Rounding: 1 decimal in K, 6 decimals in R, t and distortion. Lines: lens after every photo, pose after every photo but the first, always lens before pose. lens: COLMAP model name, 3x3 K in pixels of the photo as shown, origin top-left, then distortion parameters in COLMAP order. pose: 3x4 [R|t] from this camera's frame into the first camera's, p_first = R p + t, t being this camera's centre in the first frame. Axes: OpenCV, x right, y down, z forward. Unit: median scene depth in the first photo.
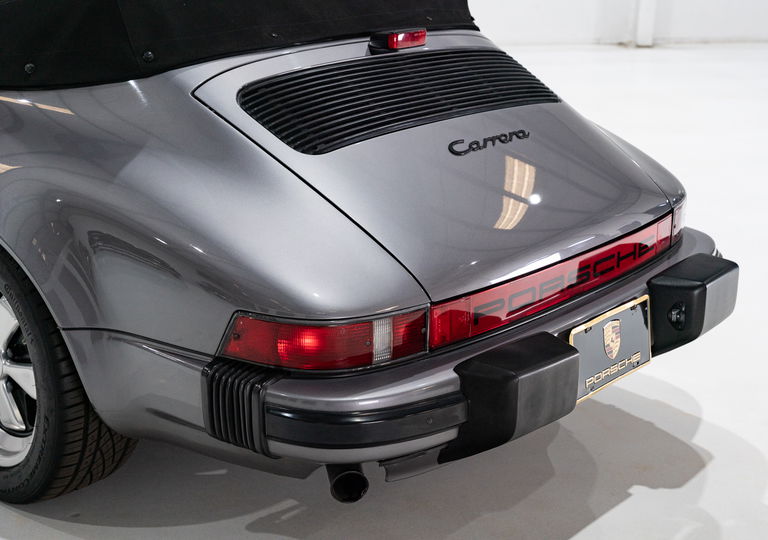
lens RADIAL K [[1160.7, 0, 396.7], [0, 1160.7, 286.1], [0, 0, 1]] dist [0.016098, 0.000000]
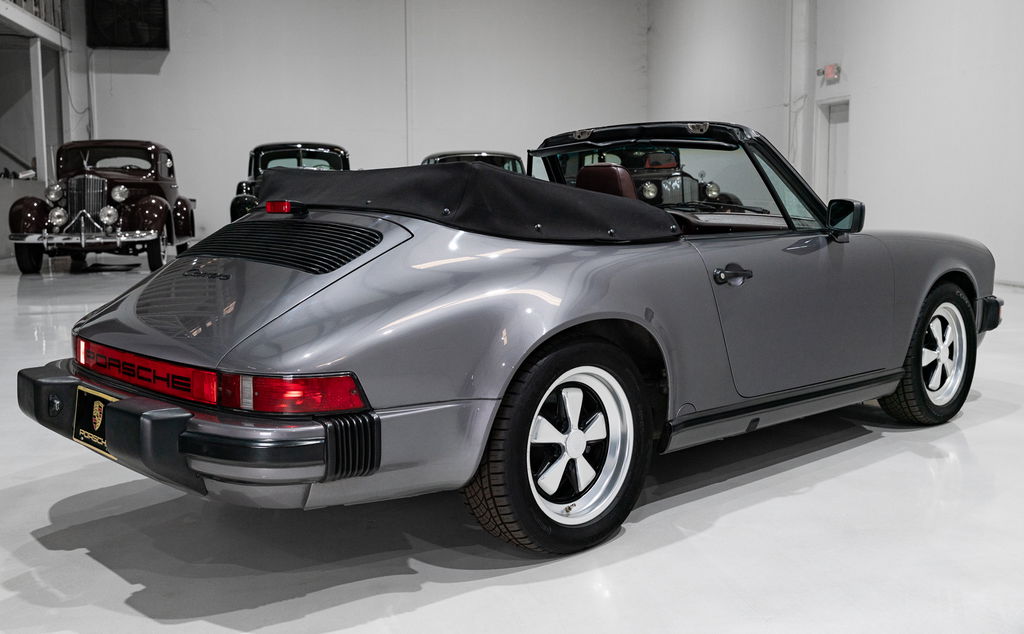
lens RADIAL K [[1055.2, 0, 507.9], [0, 1055.2, 296.3], [0, 0, 1]] dist [0.016686, 0.000000]
pose [[-0.112810, 0.082455, -0.990189, 1.310286], [-0.322214, 0.939661, 0.114957, -0.368651], [0.939921, 0.332022, -0.079435, 1.486551]]
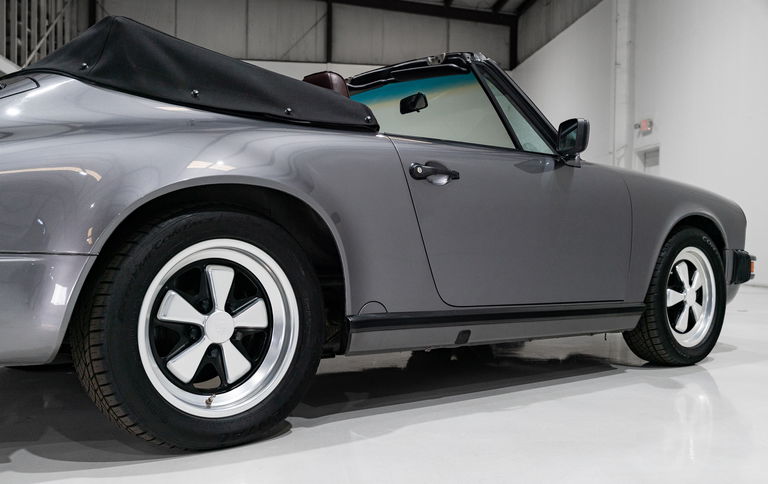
lens RADIAL K [[775.4, 0, 386.5], [0, 775.4, 252.3], [0, 0, 1]] dist [0.006598, 0.000000]
pose [[-0.168475, -0.009816, -0.985657, 0.851753], [-0.340834, 0.938851, 0.048907, -0.259740], [0.924905, 0.344185, -0.161518, 1.793149]]
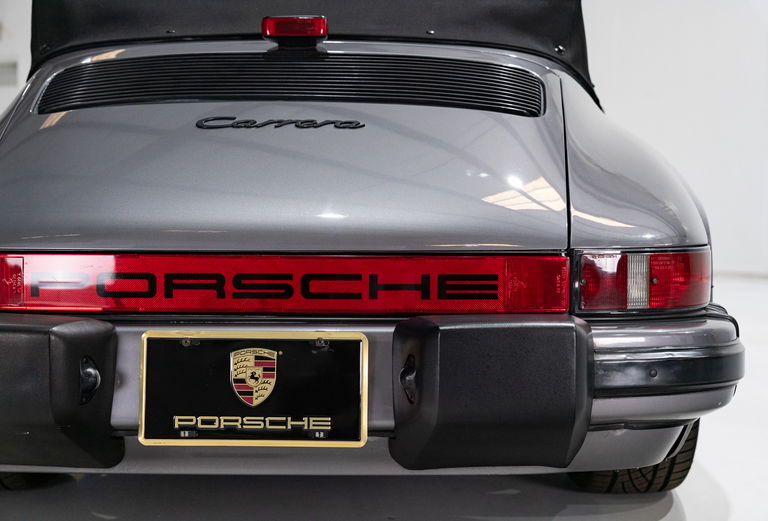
lens RADIAL K [[1107.2, 0, 399.5], [0, 1107.2, 251.9], [0, 0, 1]] dist [0.025245, 0.000000]
pose [[0.652563, 0.026634, -0.757266, 0.719633], [-0.239895, 0.955237, -0.173128, 0.068264], [0.718758, 0.294641, 0.629741, 0.636968]]
